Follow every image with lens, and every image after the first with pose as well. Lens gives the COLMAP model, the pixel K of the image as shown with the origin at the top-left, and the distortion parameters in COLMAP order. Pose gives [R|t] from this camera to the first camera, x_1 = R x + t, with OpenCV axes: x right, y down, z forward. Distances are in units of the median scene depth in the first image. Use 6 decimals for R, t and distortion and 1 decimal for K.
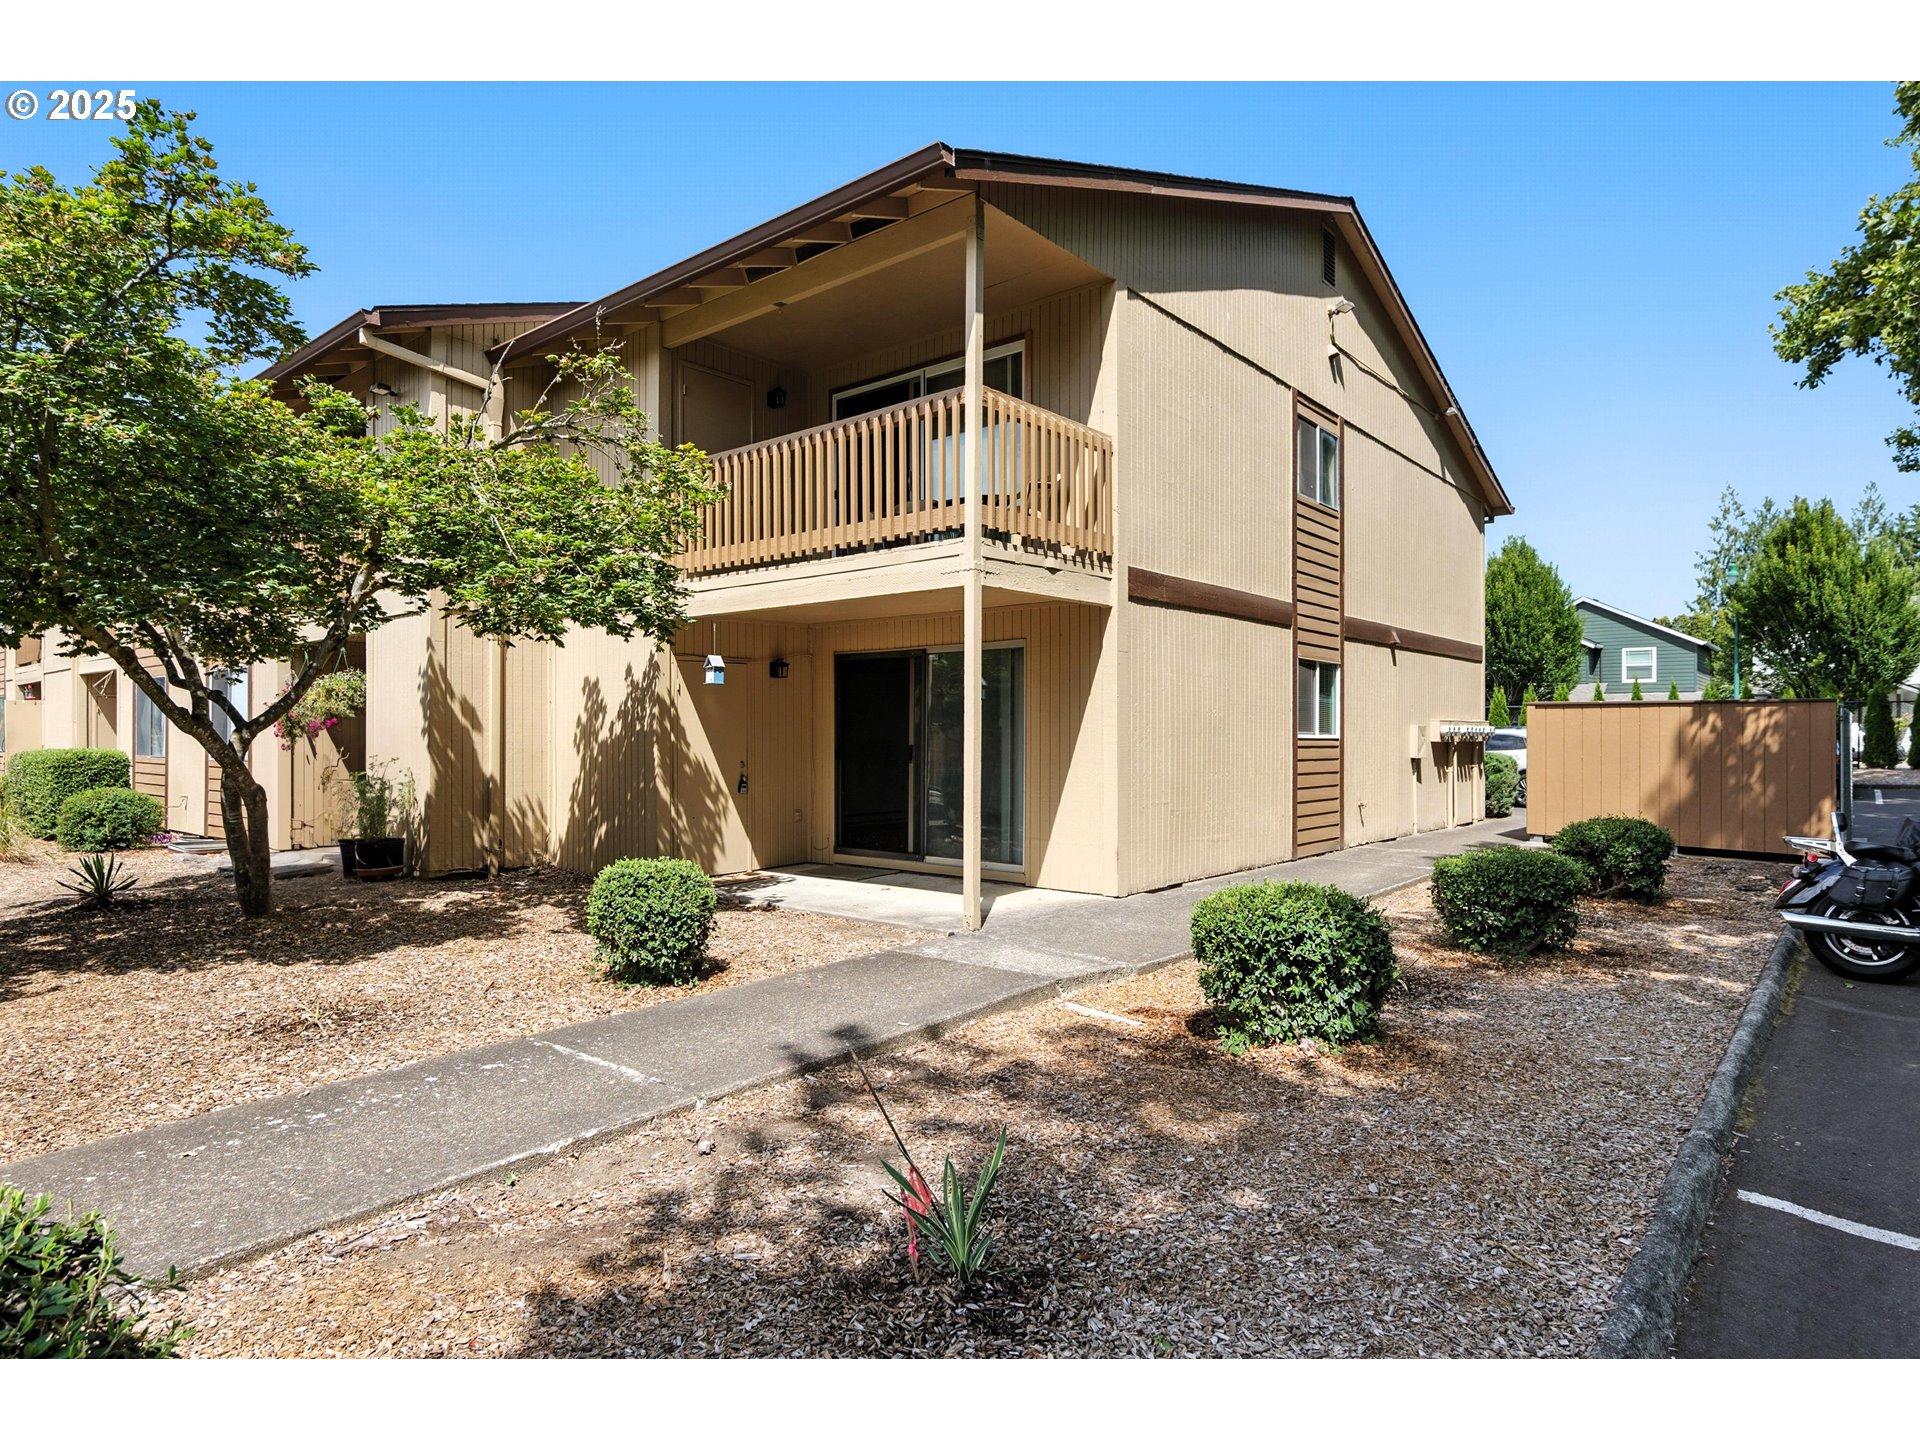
lens RADIAL K [[1051.3, 0, 958.5], [0, 1051.3, 710.2], [0, 0, 1]] dist [-0.001822, 0.000257]
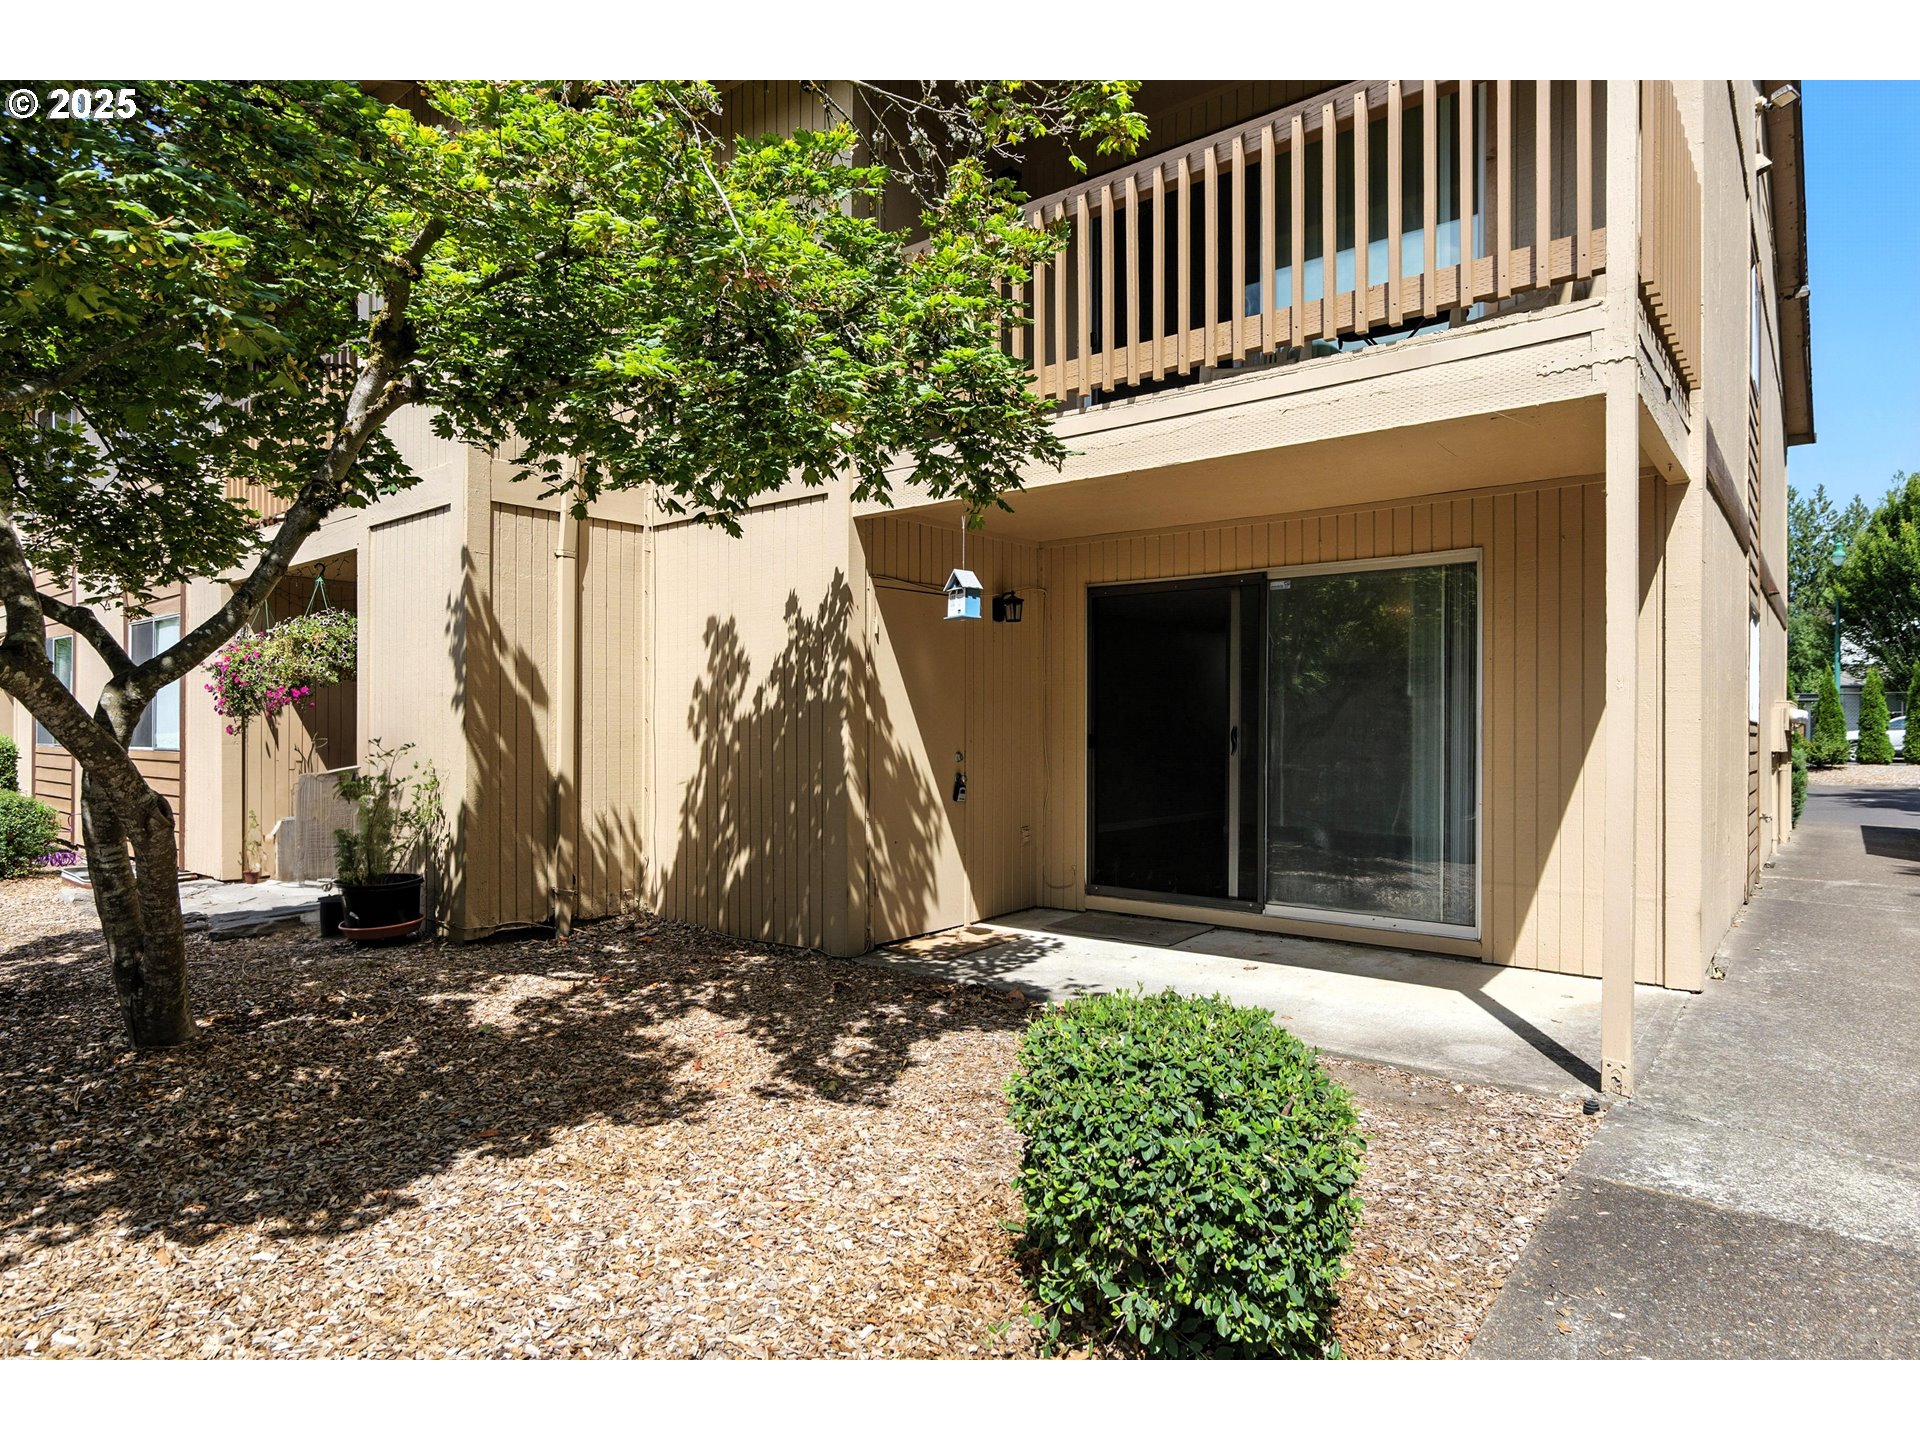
lens RADIAL K [[1142.4, 0, 1002.0], [0, 1142.4, 704.6], [0, 0, 1]] dist [0.000002, 0.001615]
pose [[0.999892, 0.003402, 0.014279, -0.195744], [-0.003454, 0.999987, 0.003635, 0.018259], [-0.014267, -0.003684, 0.999891, 0.322988]]
